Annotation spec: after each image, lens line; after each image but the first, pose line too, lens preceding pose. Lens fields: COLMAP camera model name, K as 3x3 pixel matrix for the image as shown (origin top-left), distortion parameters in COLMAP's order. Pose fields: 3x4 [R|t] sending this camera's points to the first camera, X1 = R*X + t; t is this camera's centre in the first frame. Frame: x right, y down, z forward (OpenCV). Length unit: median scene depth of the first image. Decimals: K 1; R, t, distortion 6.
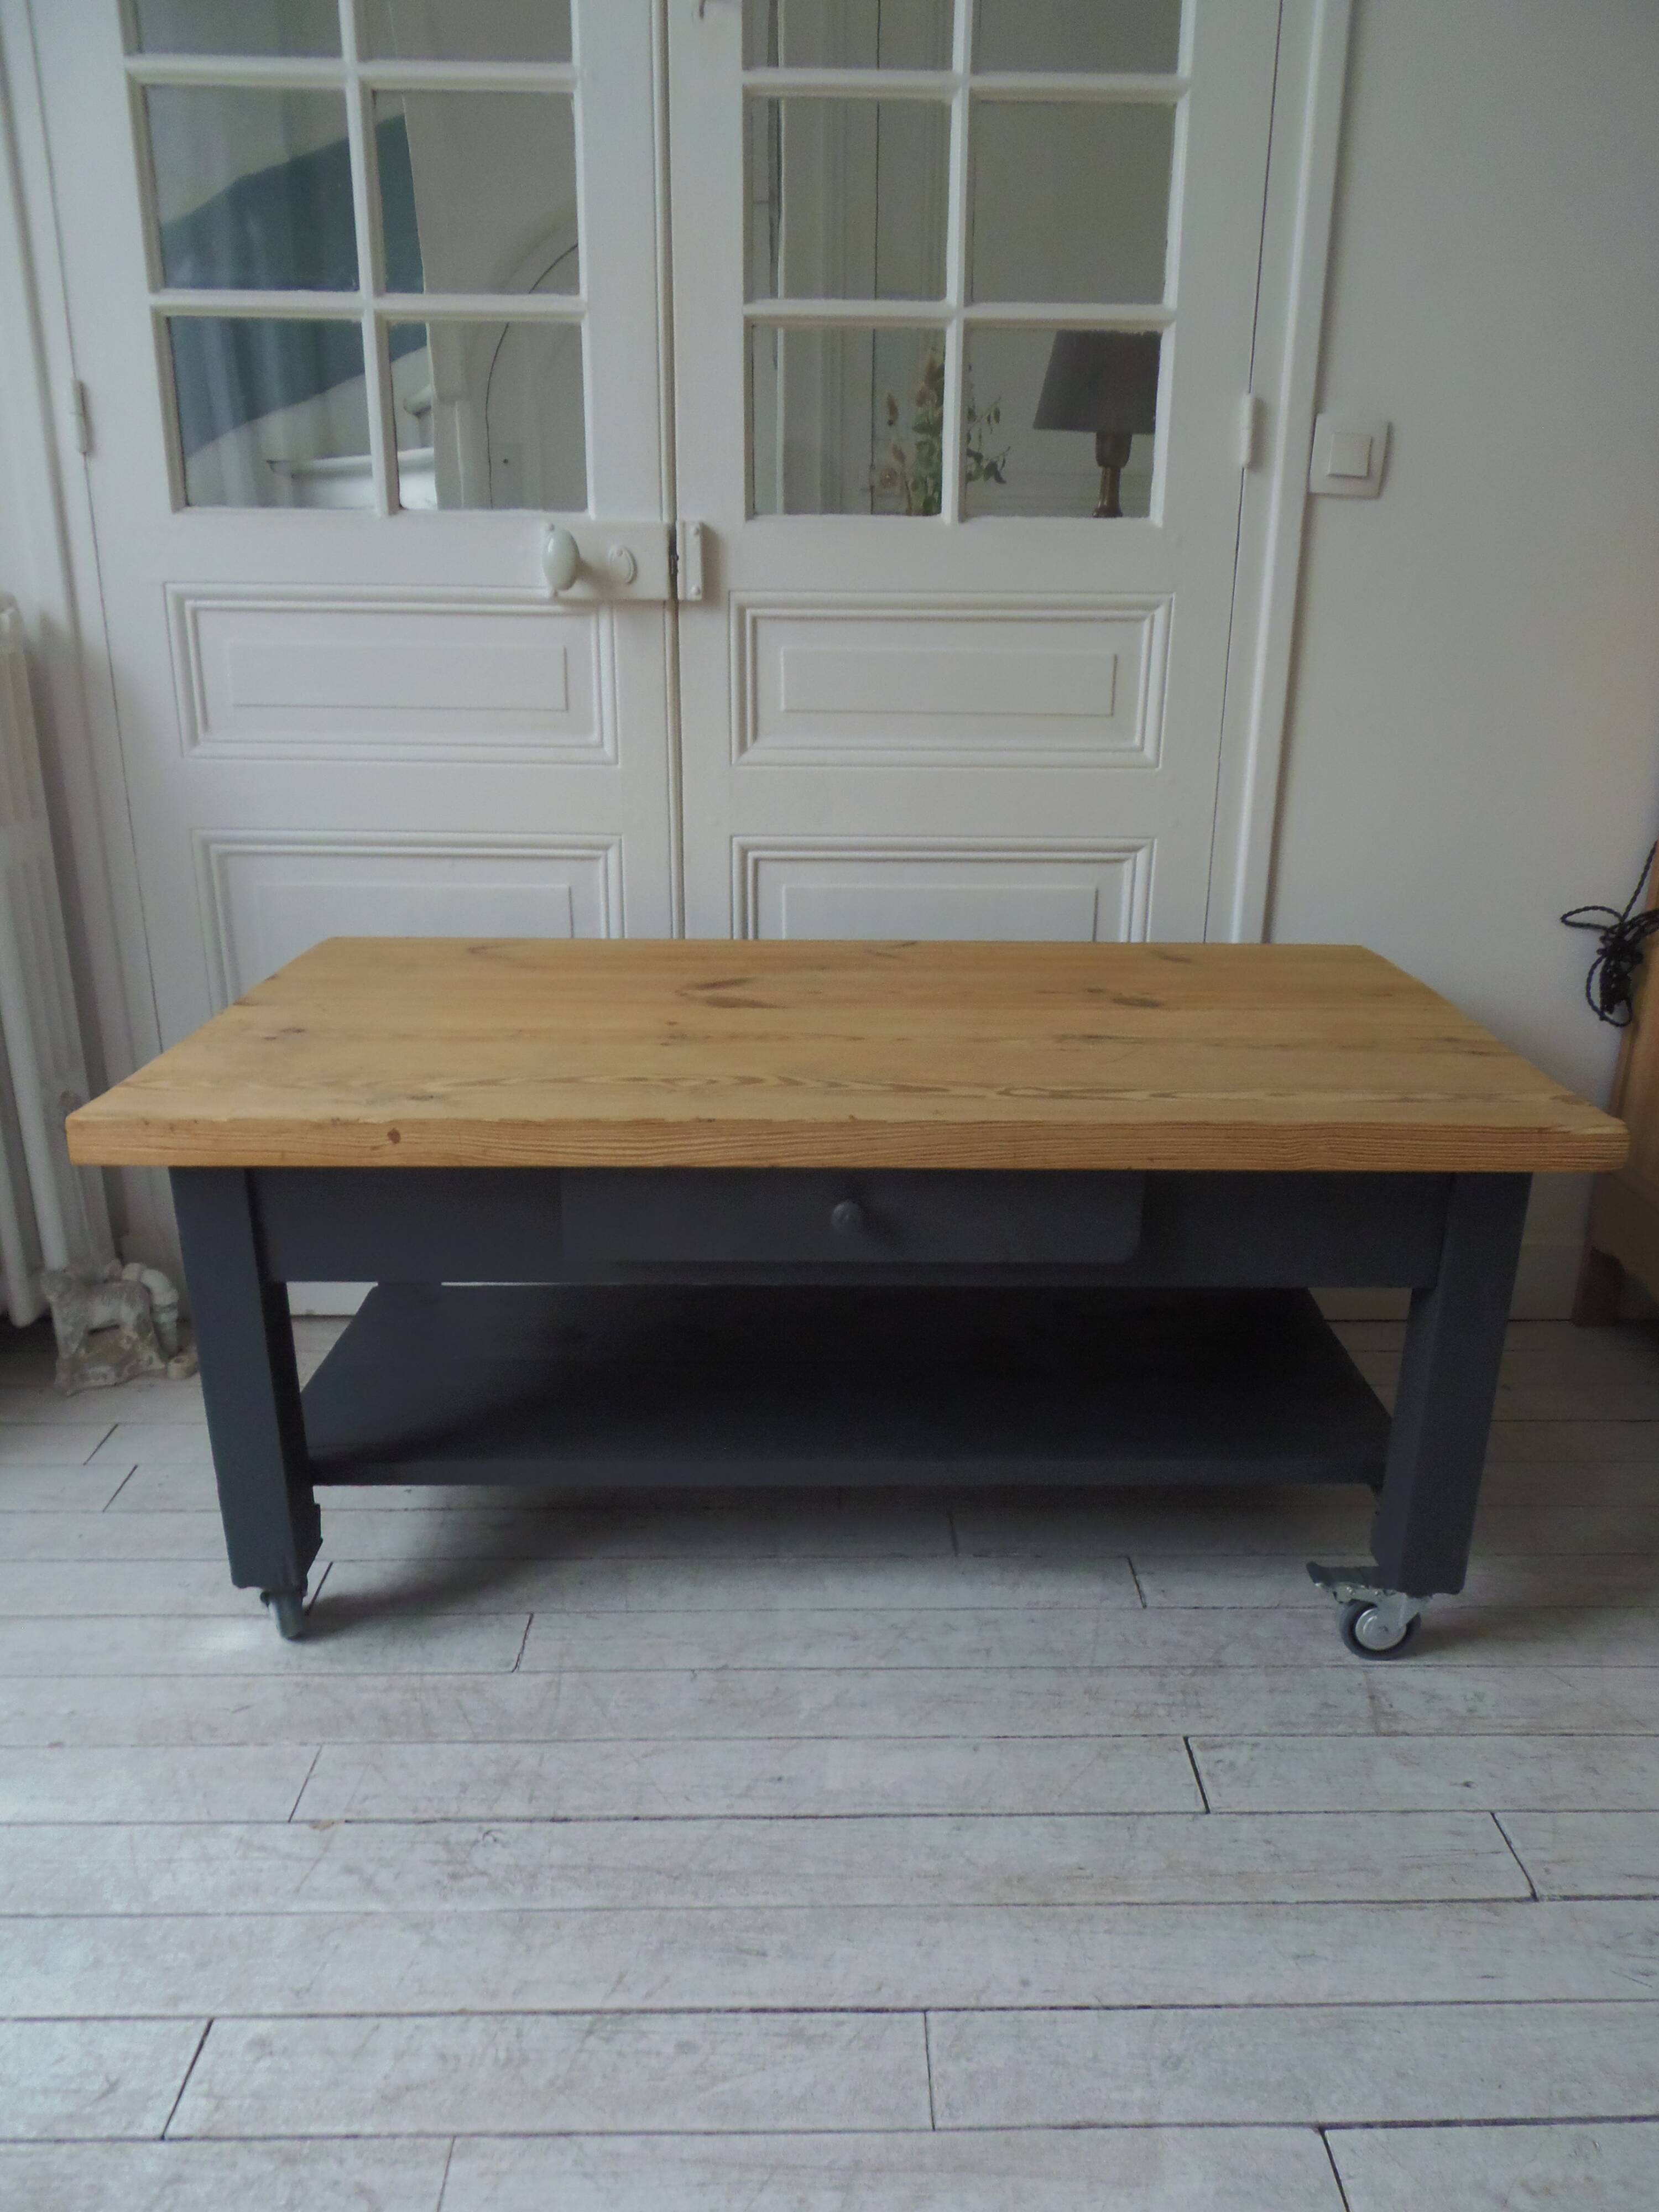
lens RADIAL K [[1617.2, 0, 856.5], [0, 1617.2, 1147.5], [0, 0, 1]] dist [-0.004348, -0.015963]
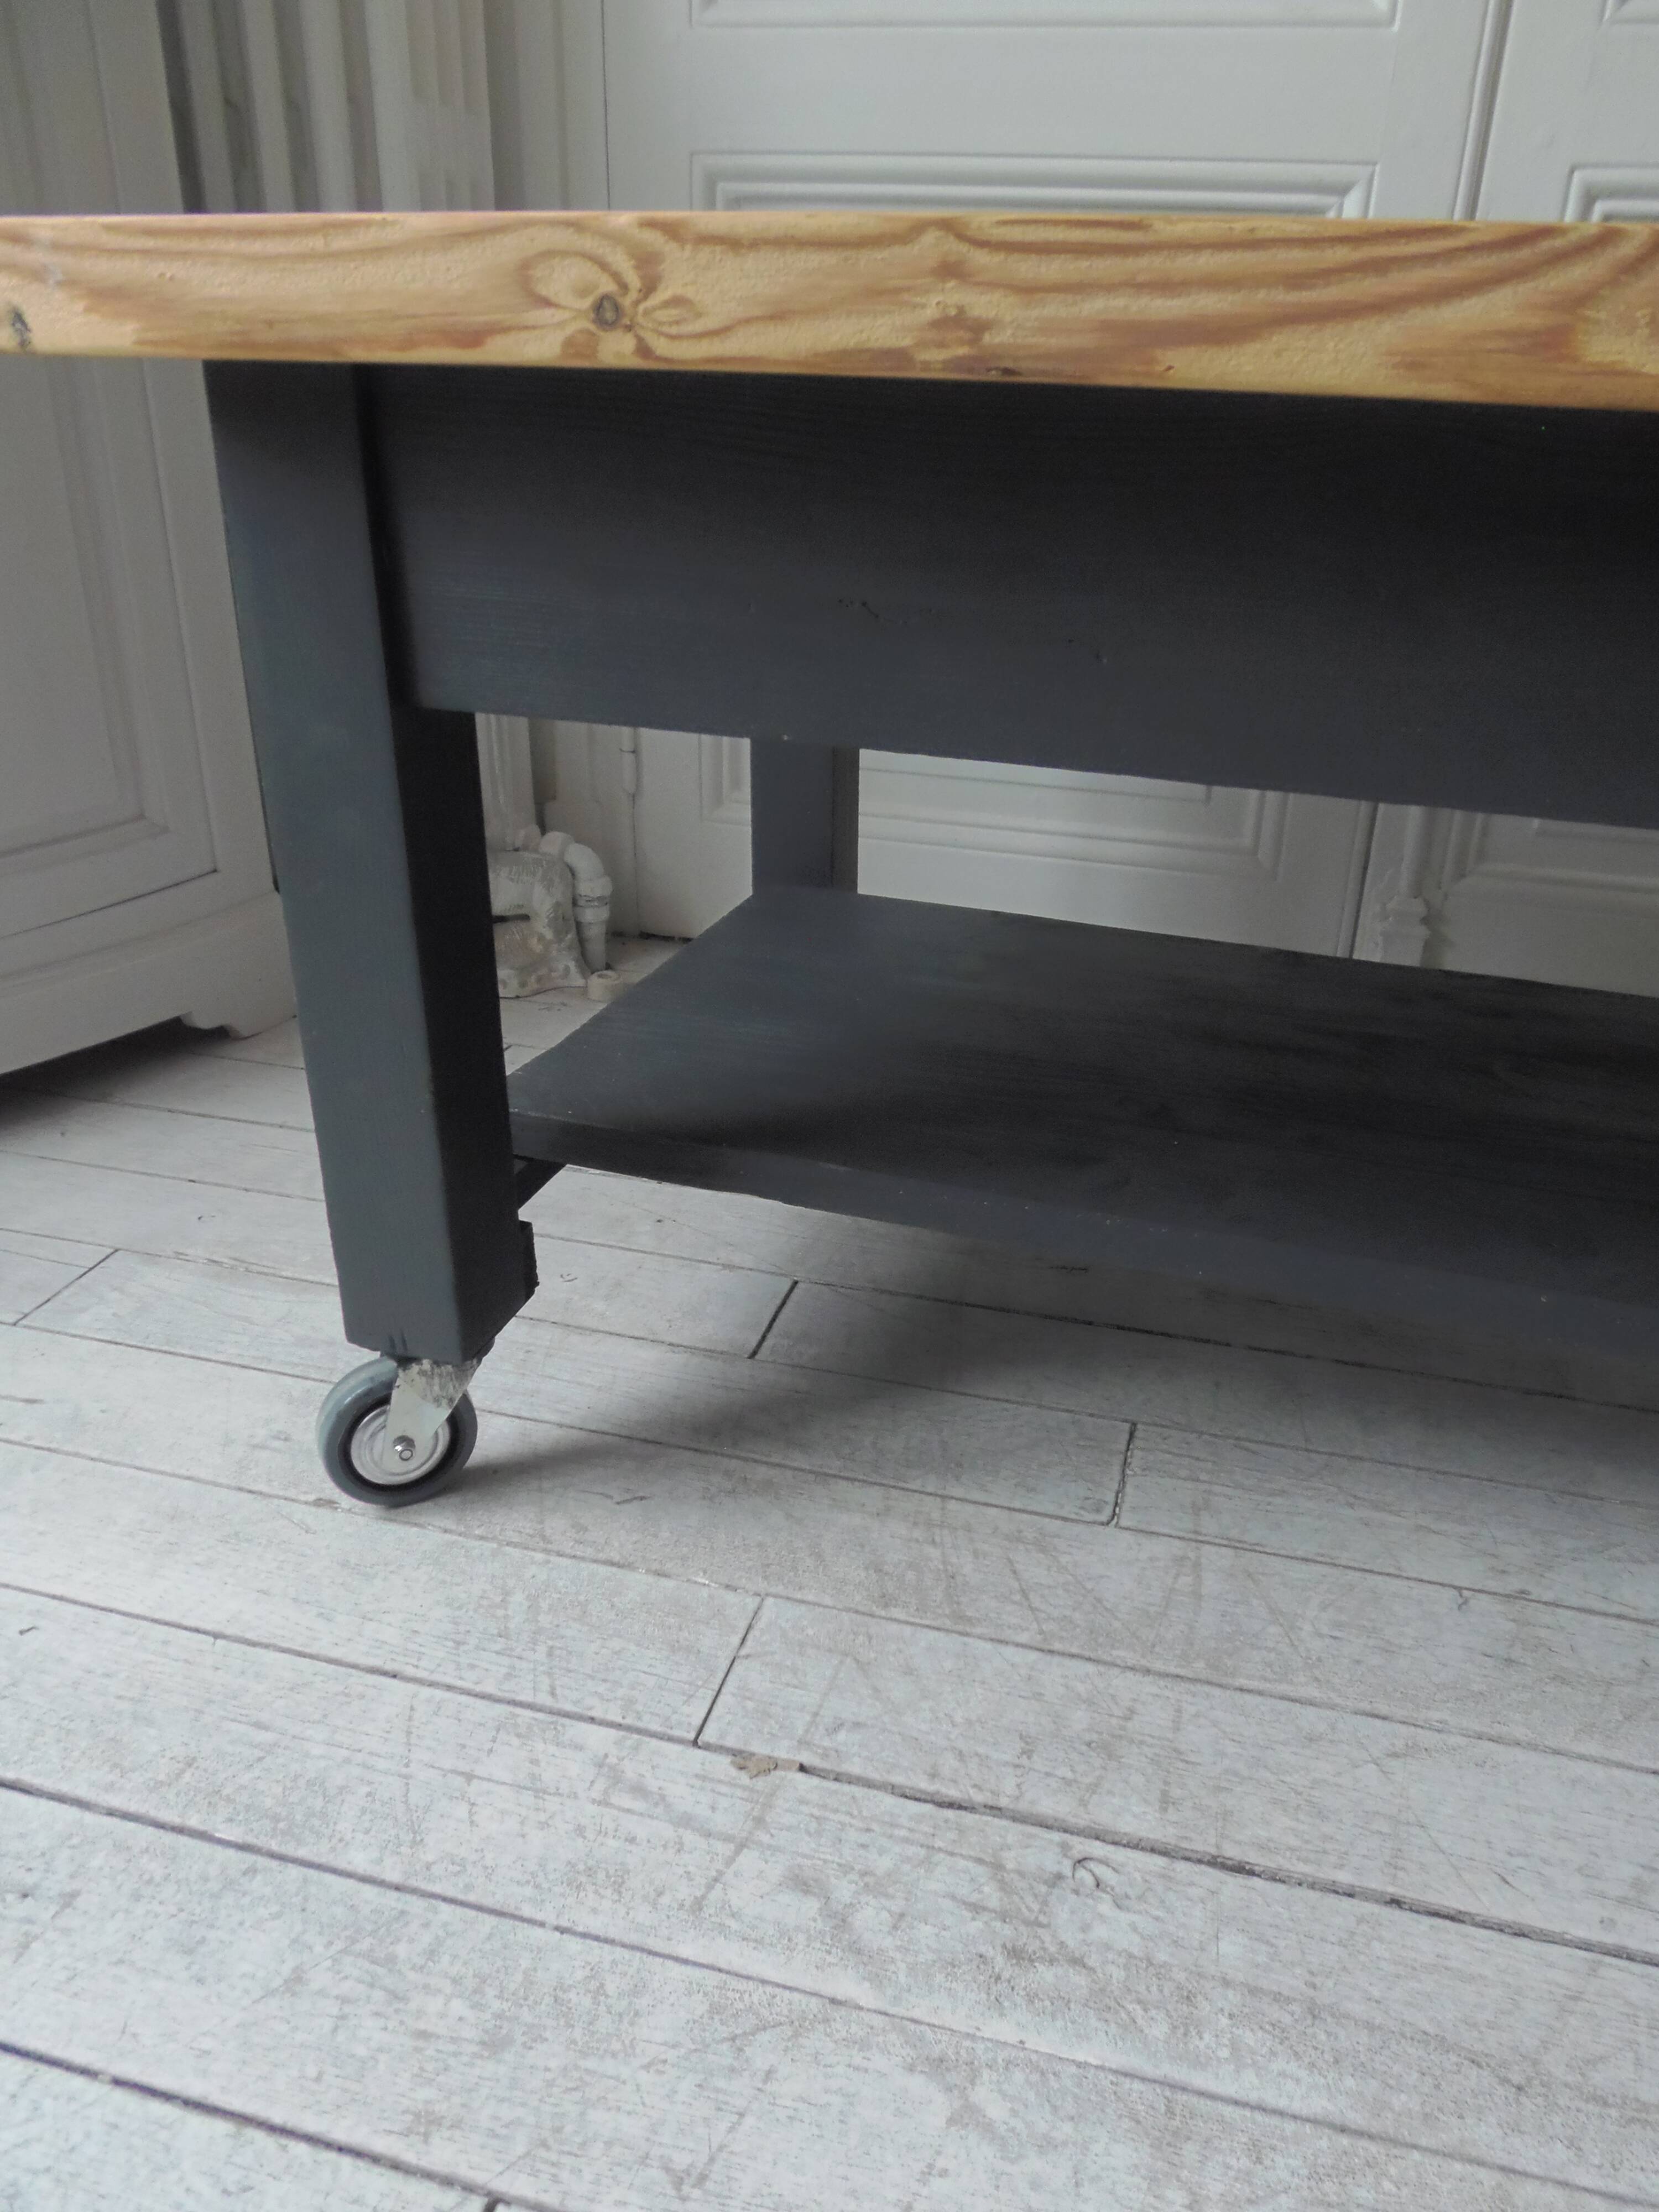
lens RADIAL K [[1617.2, 0, 857.8], [0, 1617.2, 1141.2], [0, 0, 1]] dist [-0.004348, -0.015963]
pose [[0.959120, 0.135159, -0.248637, -0.181205], [-0.106686, 0.986443, 0.124690, 0.144898], [0.262120, -0.093067, 0.960537, 0.487558]]
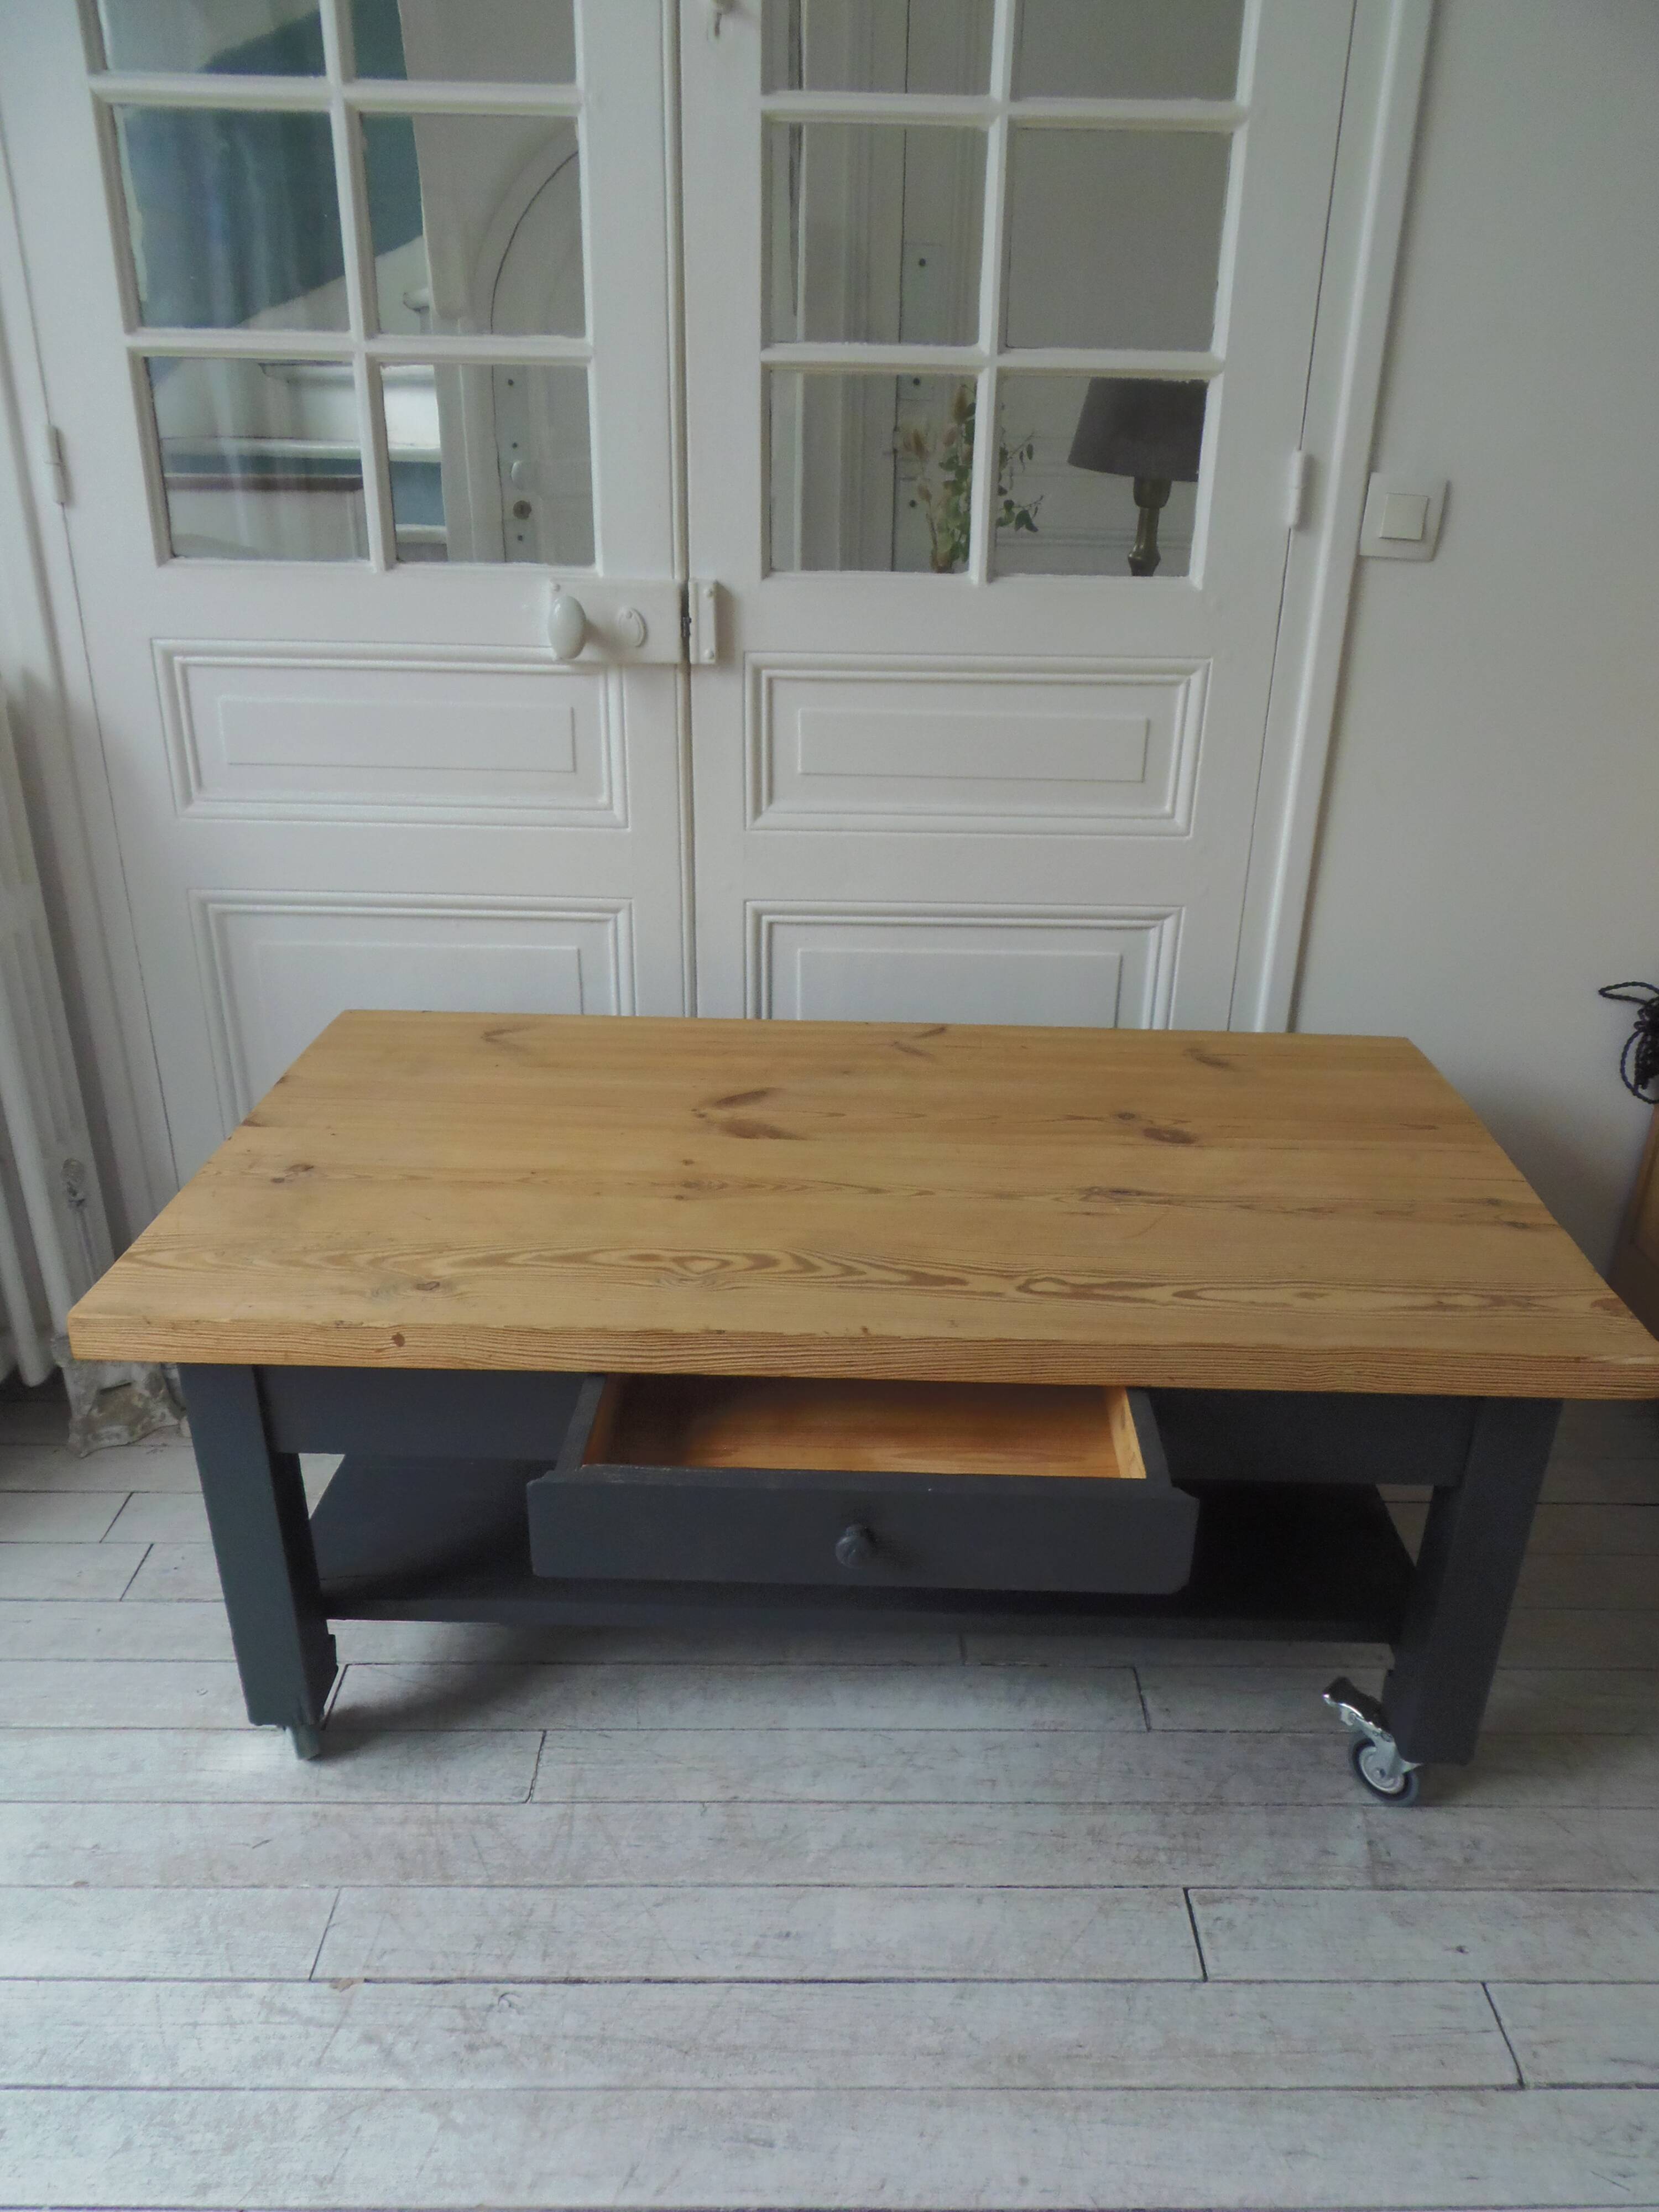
lens RADIAL K [[1617.2, 0, 859.4], [0, 1617.2, 1151.8], [0, 0, 1]] dist [-0.004348, -0.015963]
pose [[0.999906, 0.012780, -0.004932, -0.003164], [-0.012224, 0.994918, 0.099944, -0.192923], [0.006184, -0.099874, 0.994981, 0.030818]]
